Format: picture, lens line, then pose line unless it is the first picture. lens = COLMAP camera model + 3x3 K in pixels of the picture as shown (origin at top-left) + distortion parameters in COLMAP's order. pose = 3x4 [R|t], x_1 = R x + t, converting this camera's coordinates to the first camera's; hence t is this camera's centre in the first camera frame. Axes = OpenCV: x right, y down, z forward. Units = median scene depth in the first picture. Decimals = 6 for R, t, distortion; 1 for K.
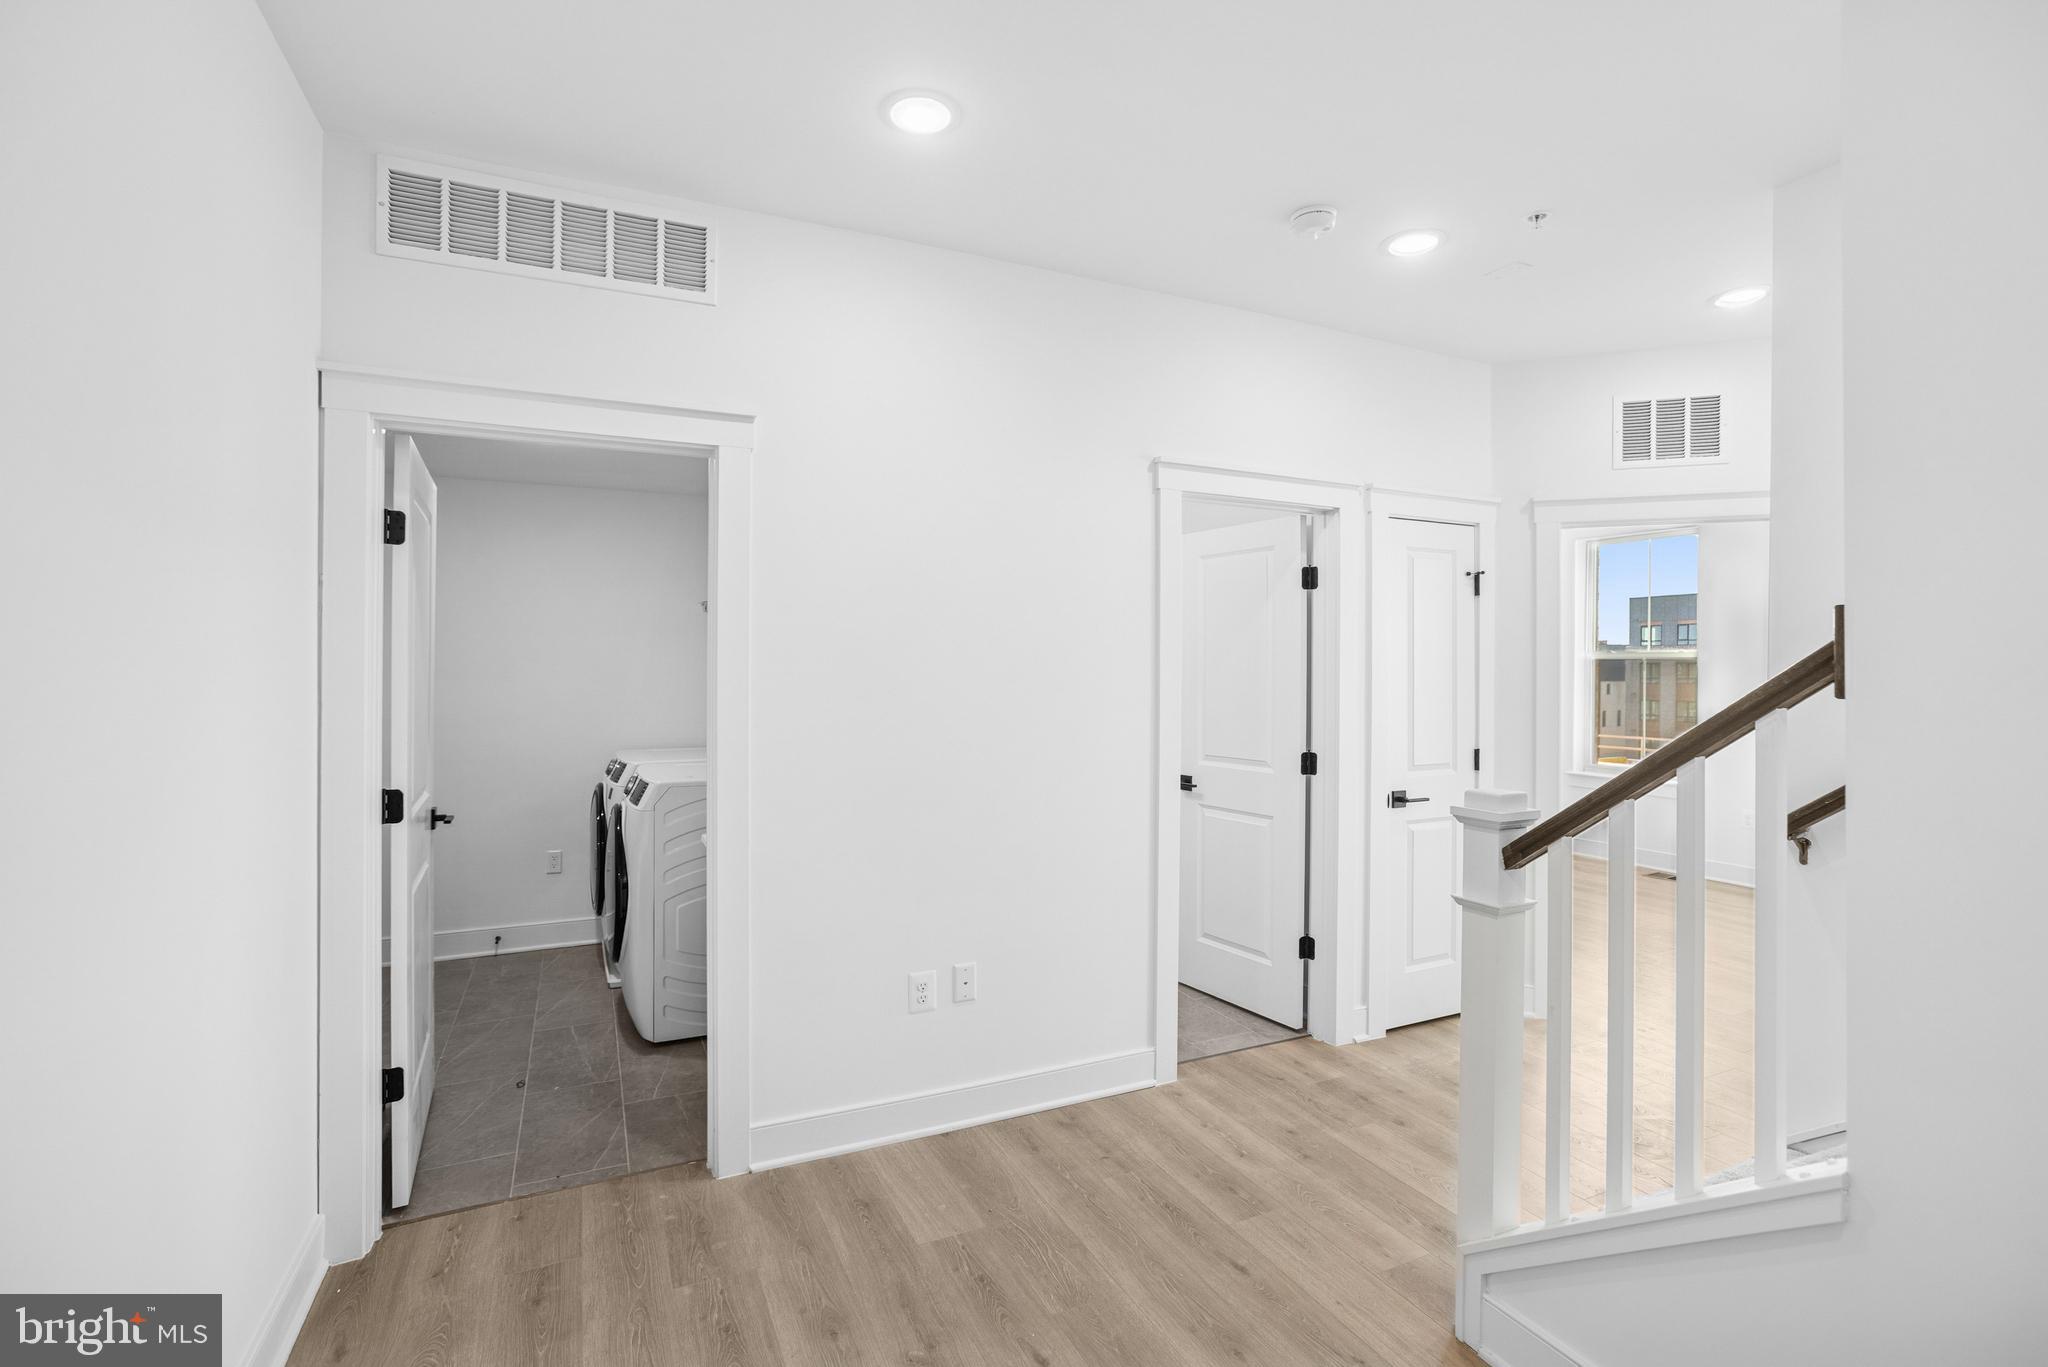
lens RADIAL K [[921.5, 0, 1024.4], [0, 921.5, 678.8], [0, 0, 1]] dist [-0.009625, 0.003994]
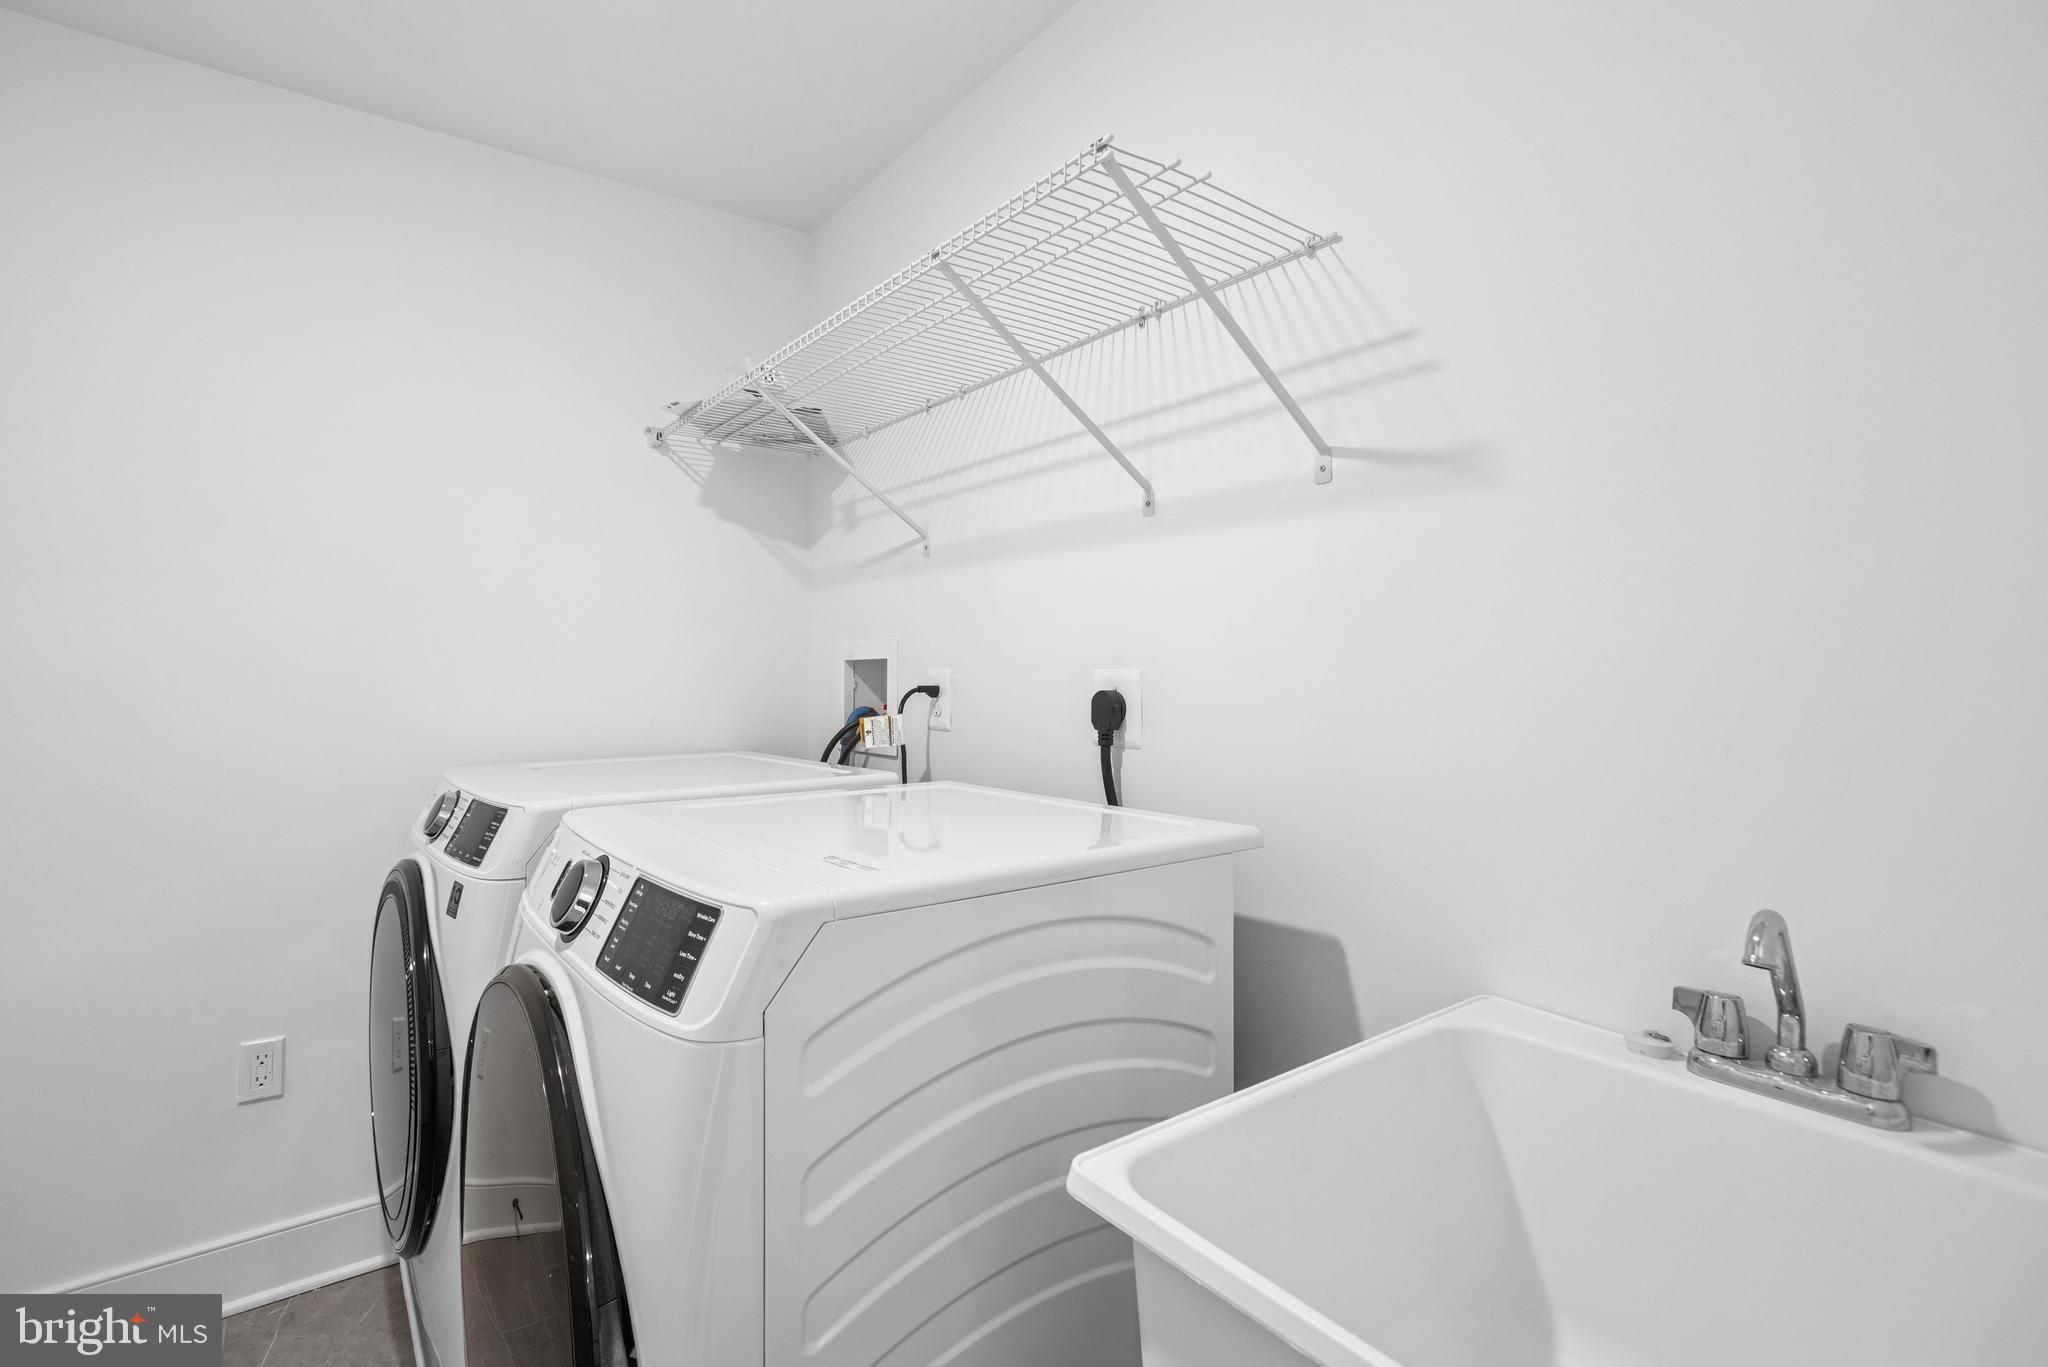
lens RADIAL K [[921.5, 0, 1020.2], [0, 921.5, 679.0], [0, 0, 1]] dist [-0.009625, 0.003994]
pose [[0.978749, -0.001230, 0.205060, -0.314574], [0.003614, 0.999930, -0.011254, 0.049873], [-0.205032, 0.011756, 0.978685, 0.628112]]
